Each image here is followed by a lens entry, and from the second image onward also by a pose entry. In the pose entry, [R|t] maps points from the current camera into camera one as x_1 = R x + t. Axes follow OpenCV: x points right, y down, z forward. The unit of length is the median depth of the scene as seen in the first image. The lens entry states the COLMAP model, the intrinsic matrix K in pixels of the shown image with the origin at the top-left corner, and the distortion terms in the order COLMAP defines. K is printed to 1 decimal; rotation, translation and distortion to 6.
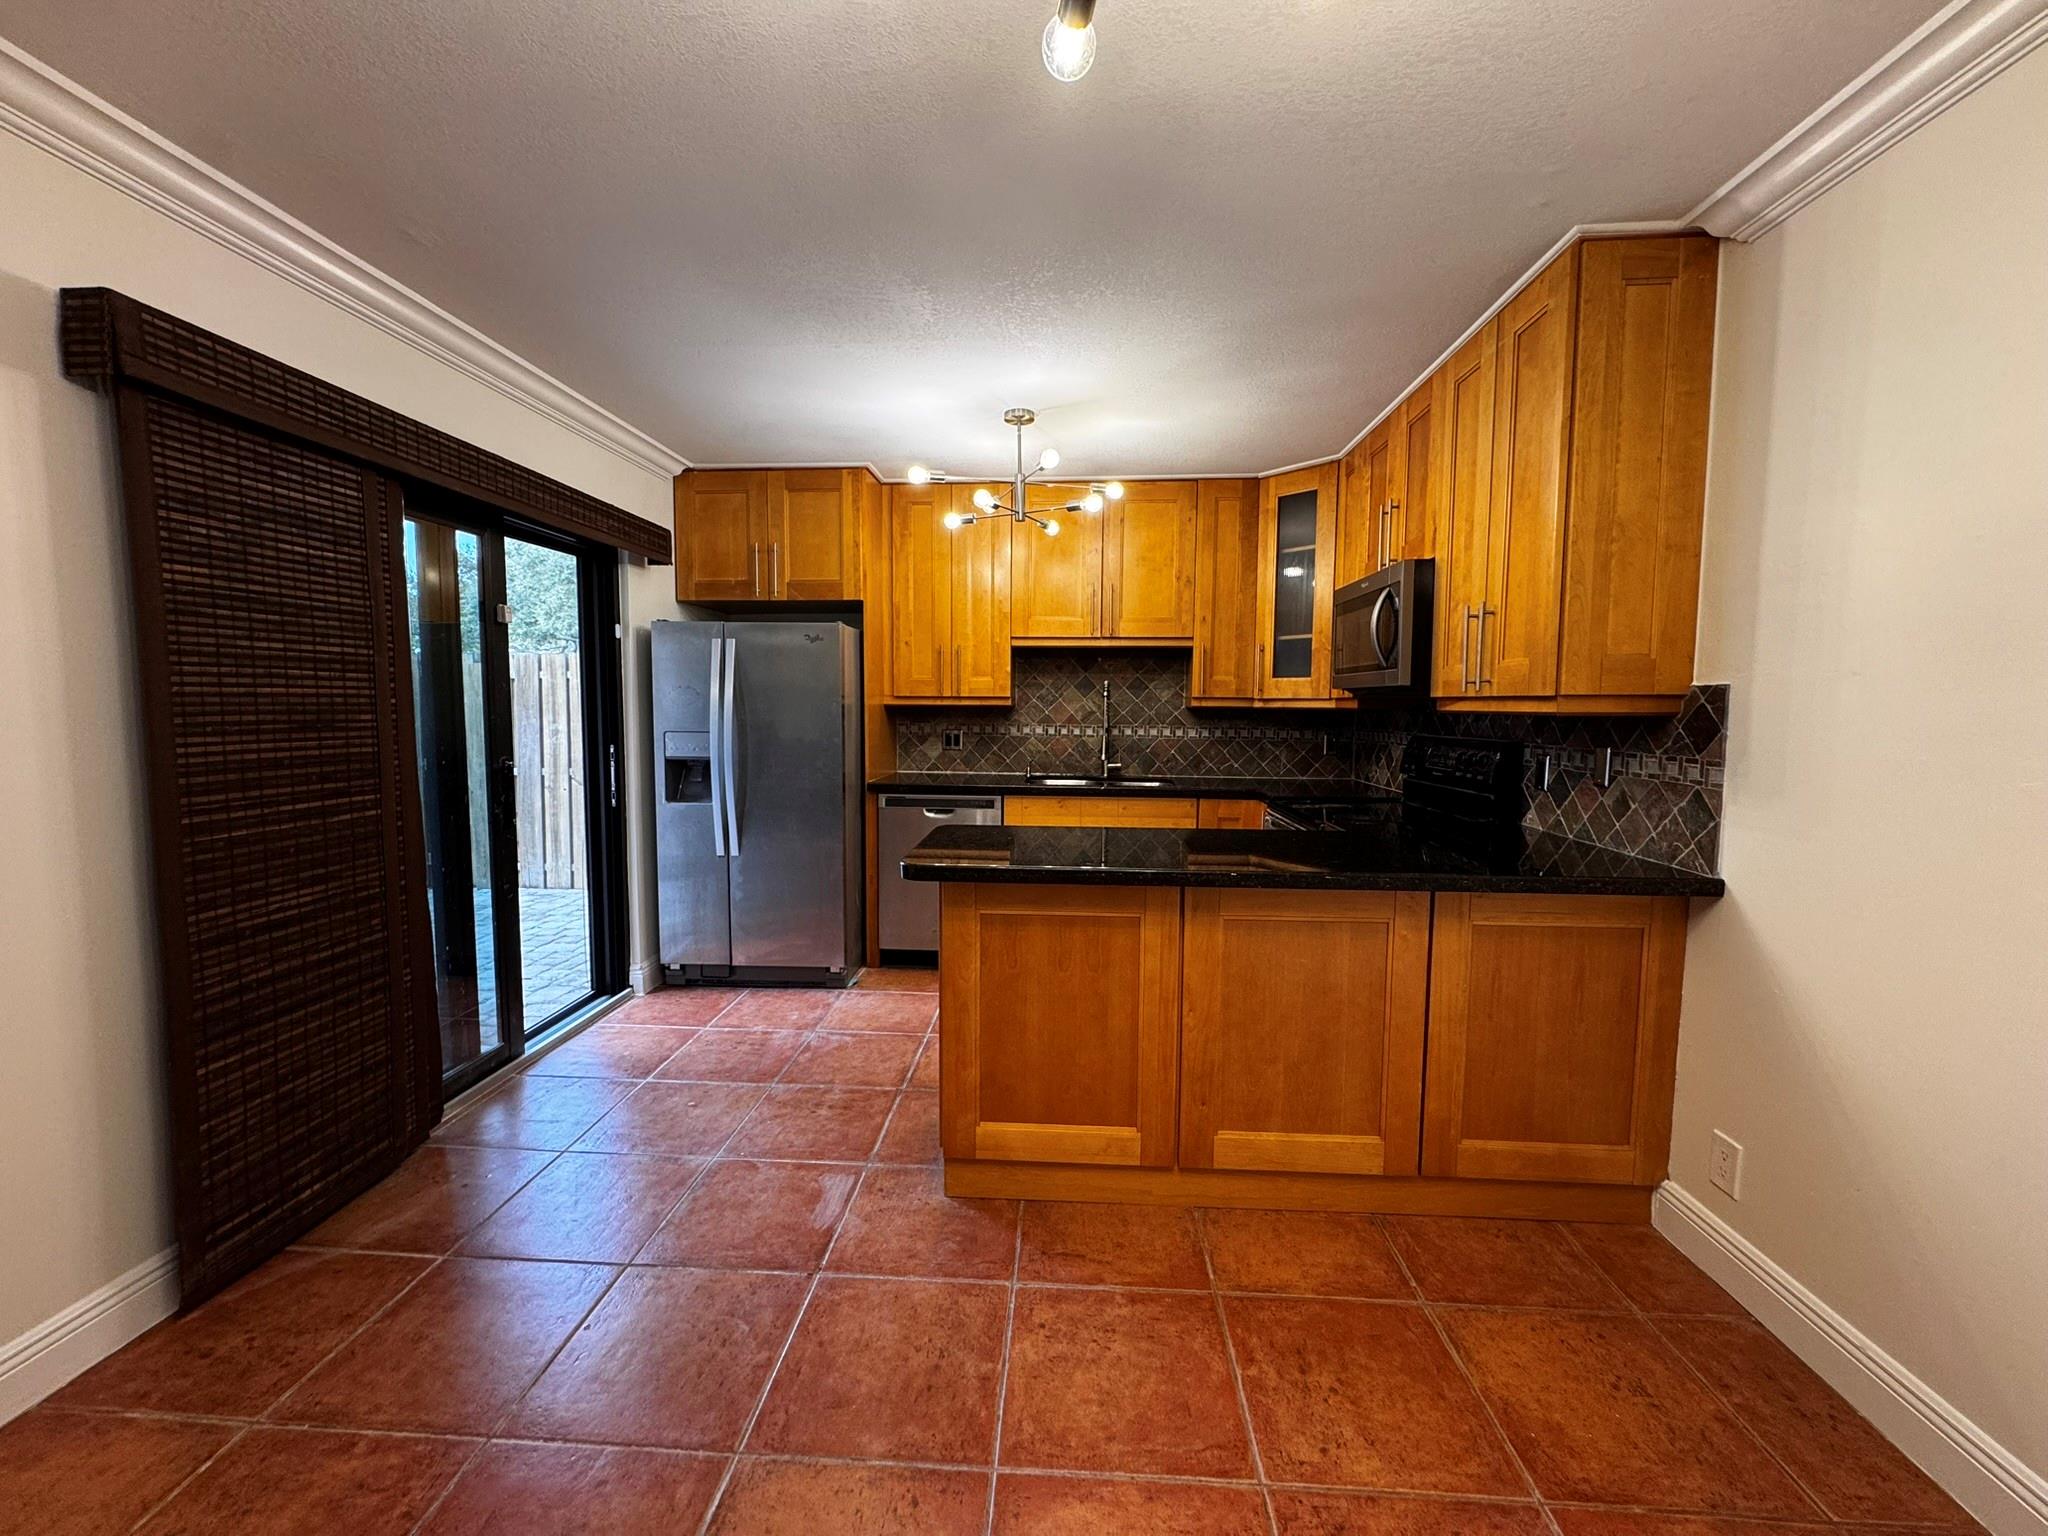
lens RADIAL K [[821.2, 0, 1016.8], [0, 821.2, 762.8], [0, 0, 1]] dist [-0.008112, 0.001615]
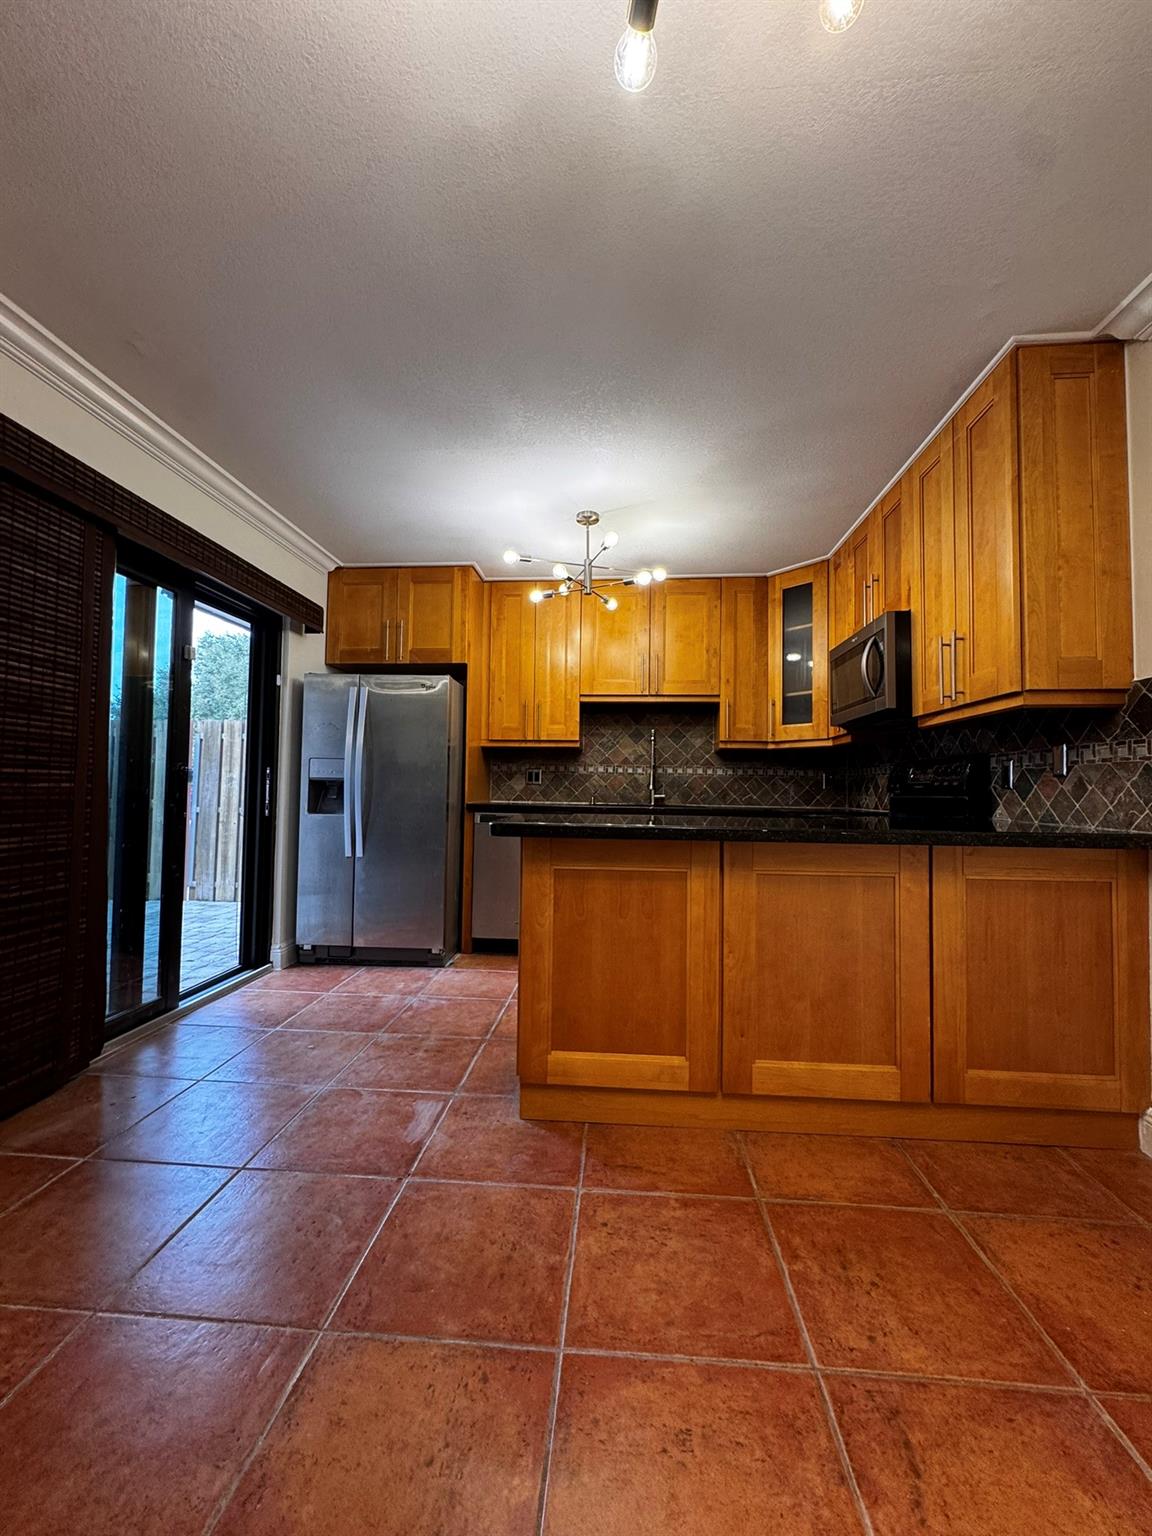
lens RADIAL K [[615.9, 0, 573.8], [0, 615.9, 762.6], [0, 0, 1]] dist [-0.008112, 0.001615]
pose [[0.999881, 0.007758, -0.013346, -0.004110], [-0.009246, 0.993287, -0.115303, 0.135829], [0.012362, 0.115413, 0.993241, 0.083451]]
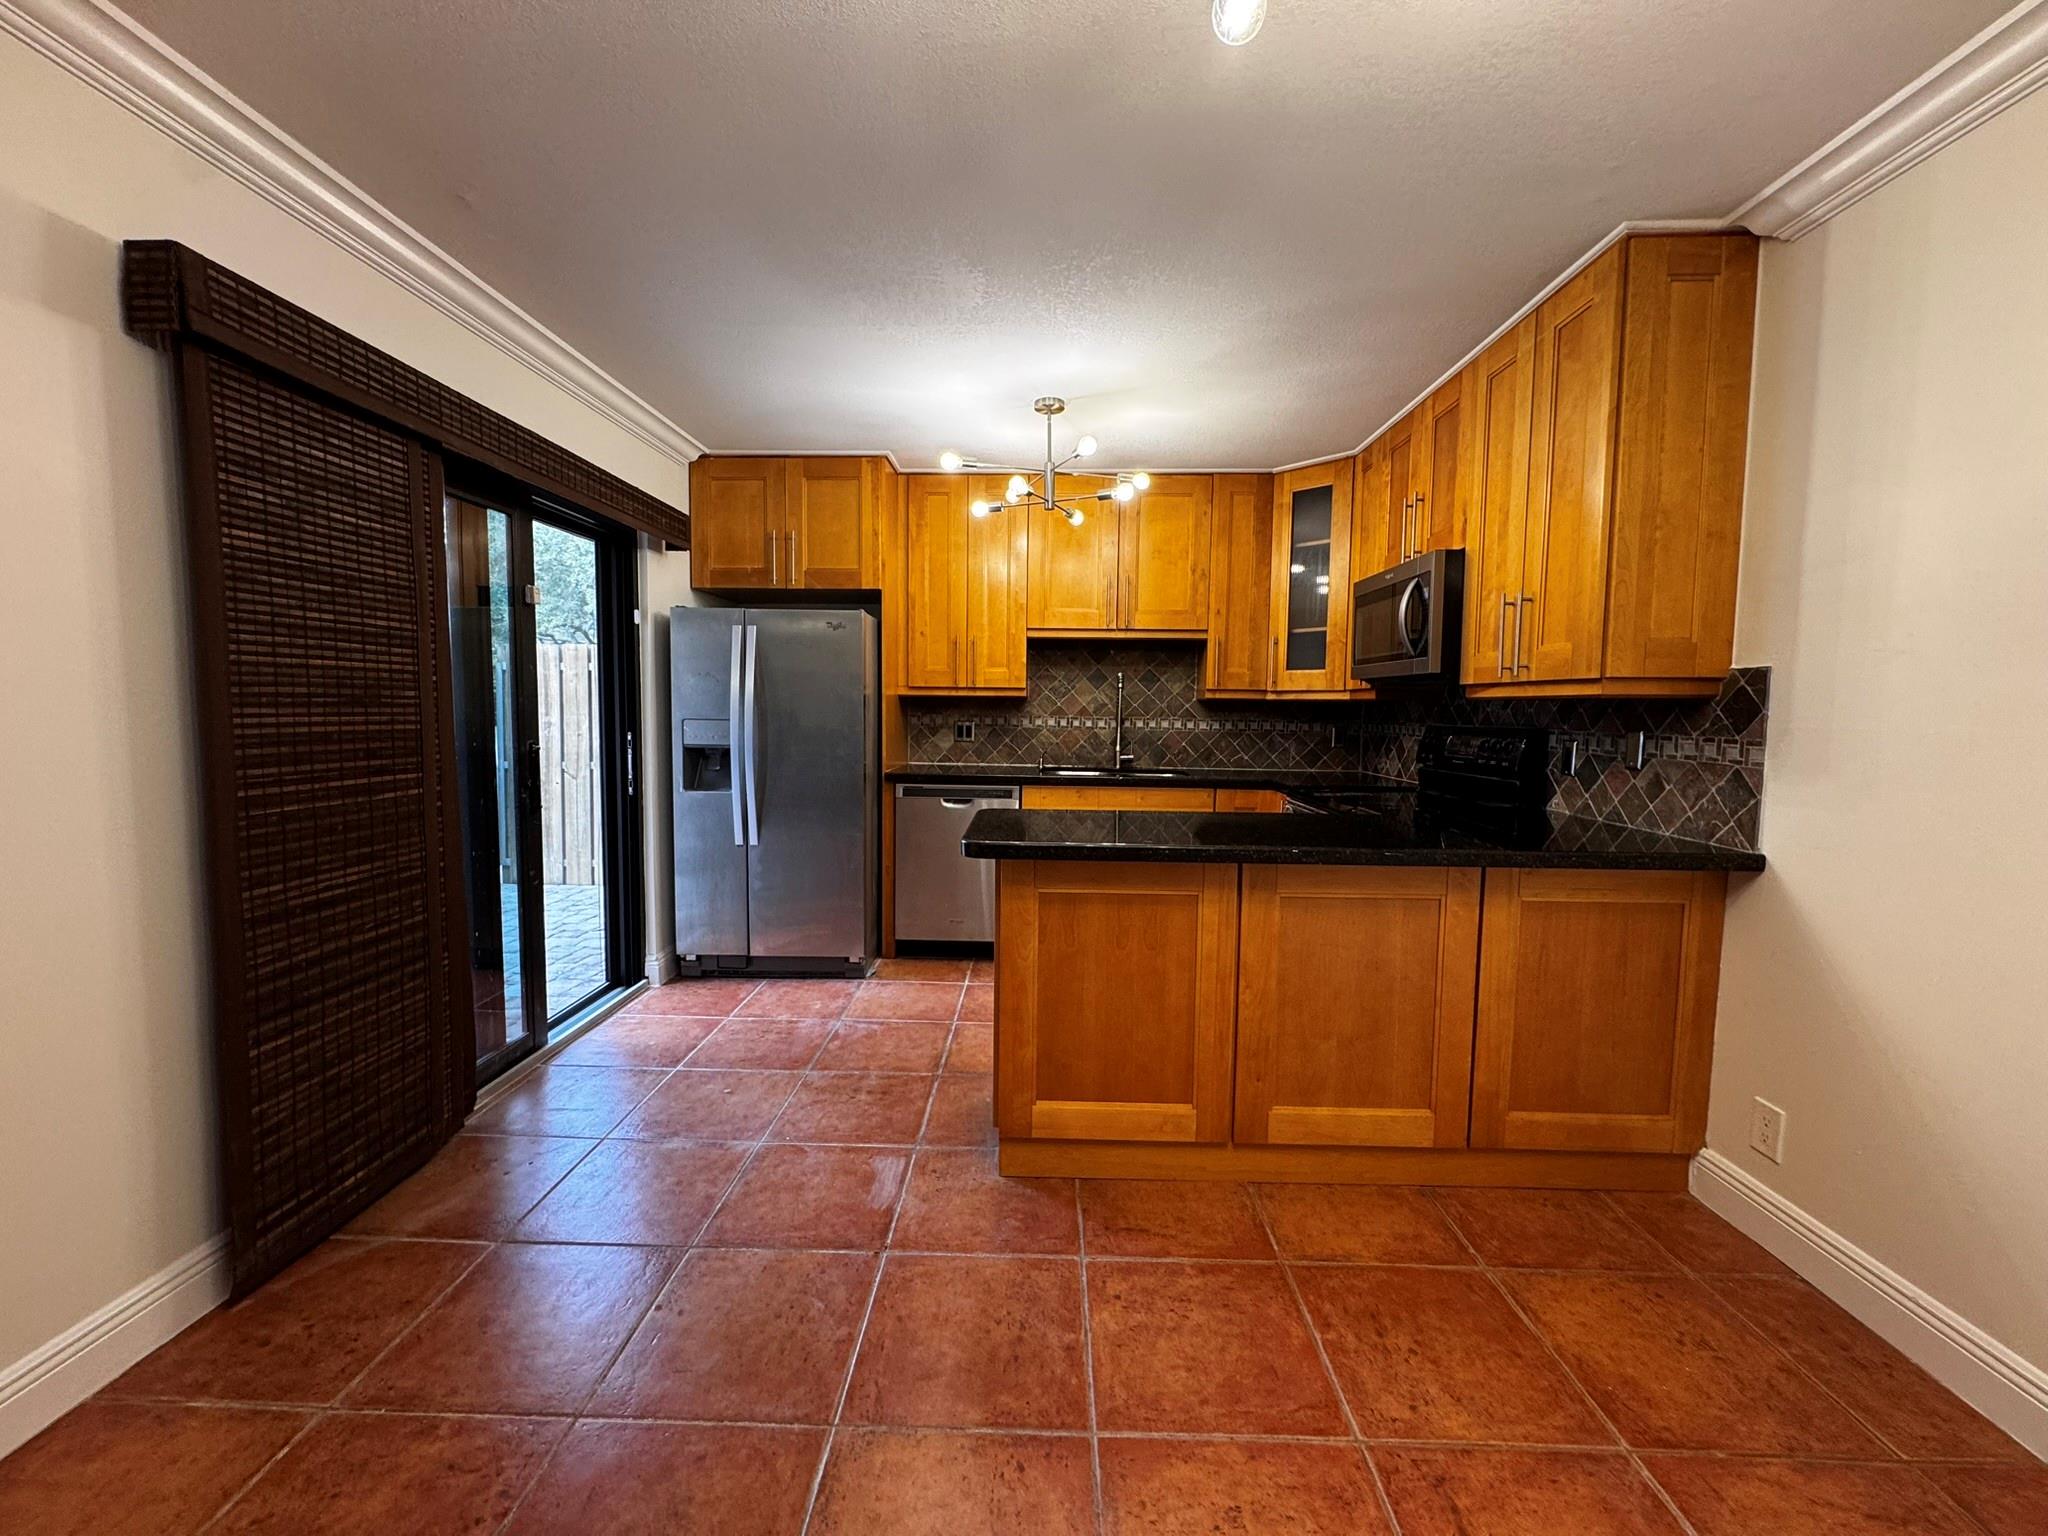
lens RADIAL K [[821.2, 0, 1016.9], [0, 821.2, 762.8], [0, 0, 1]] dist [-0.008112, 0.001615]
pose [[0.999384, 0.002944, 0.034964, -0.109475], [-0.002845, 0.999992, -0.002870, 0.028996], [-0.034972, 0.002769, 0.999384, -0.002598]]
